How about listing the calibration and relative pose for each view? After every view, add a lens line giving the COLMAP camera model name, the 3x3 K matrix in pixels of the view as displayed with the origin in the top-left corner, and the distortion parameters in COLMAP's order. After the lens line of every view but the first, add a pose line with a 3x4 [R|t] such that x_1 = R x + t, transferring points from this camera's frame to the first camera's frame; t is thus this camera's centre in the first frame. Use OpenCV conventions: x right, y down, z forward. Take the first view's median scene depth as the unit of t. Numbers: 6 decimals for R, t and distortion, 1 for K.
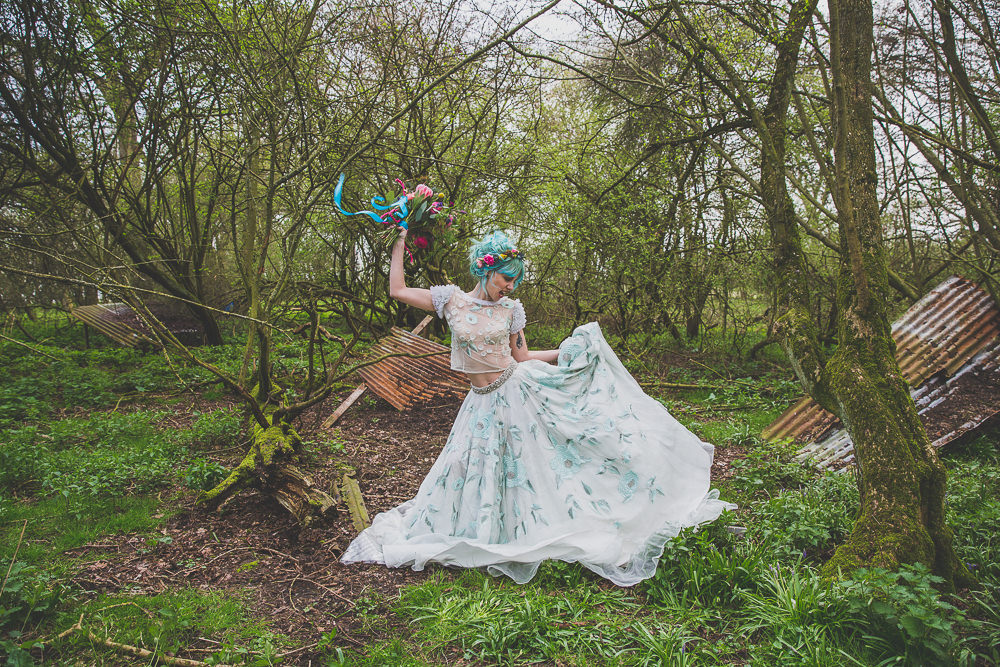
lens RADIAL K [[675.3, 0, 500.0], [0, 675.3, 333.5], [0, 0, 1]] dist [-0.095404, 0.069347]
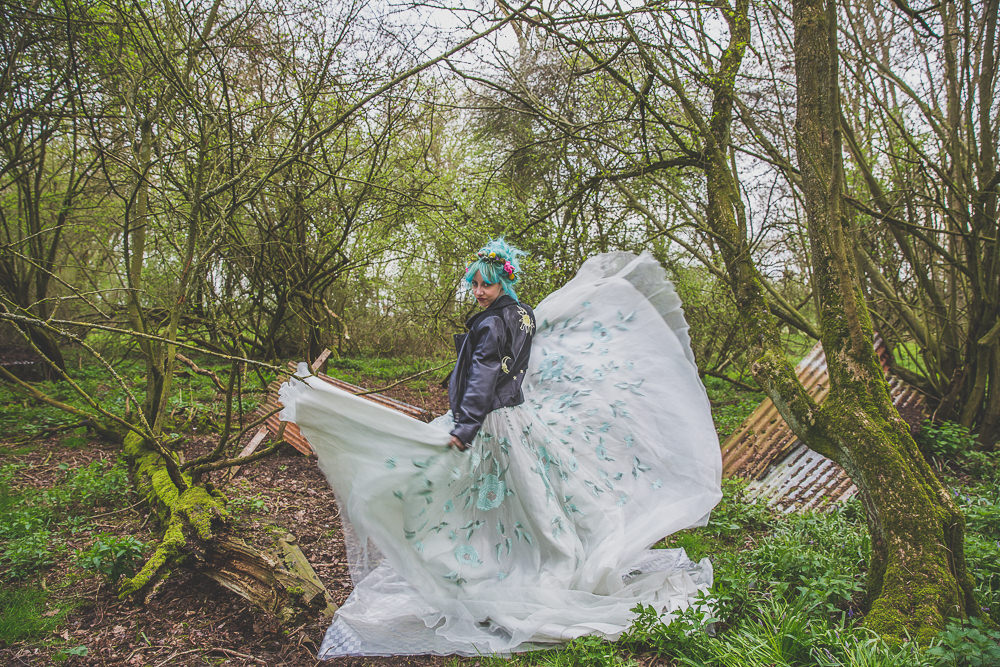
lens RADIAL K [[675.3, 0, 500.0], [0, 675.3, 333.5], [0, 0, 1]] dist [-0.095404, 0.069347]
pose [[0.977045, 0.009535, 0.212821, -0.155795], [-0.000081, 0.999014, -0.044386, -0.016494], [-0.213034, 0.043350, 0.976083, 0.111493]]
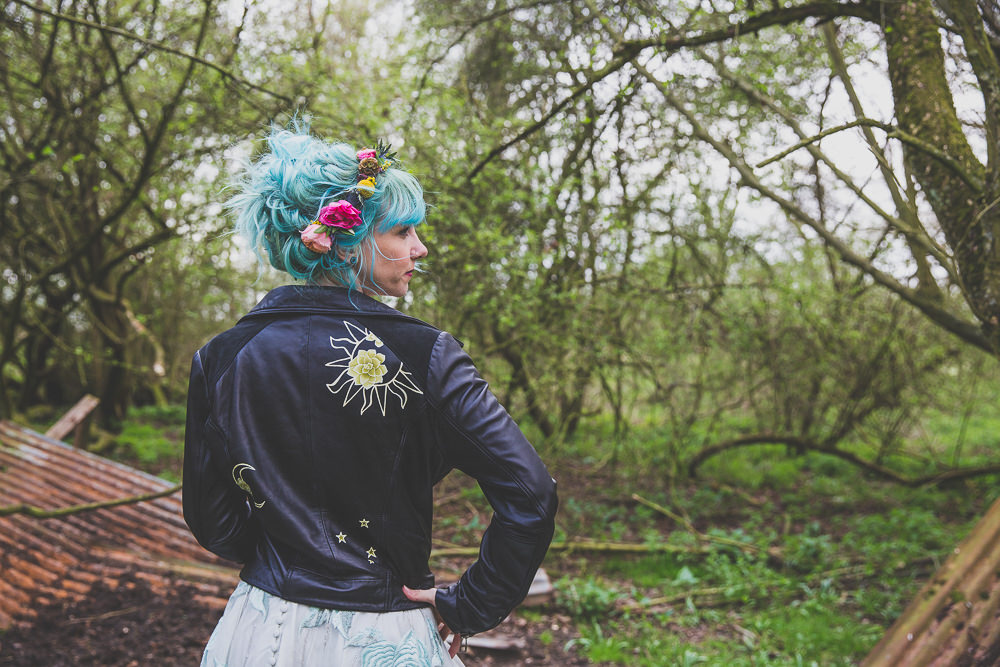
lens RADIAL K [[1077.7, 0, 500.0], [0, 1077.7, 333.5], [0, 0, 1]] dist [-0.006869, 0.156057]
pose [[0.967006, 0.034517, 0.252403, -0.047516], [-0.016317, 0.997136, -0.073845, -0.043751], [-0.254229, 0.067290, 0.964800, 0.460850]]
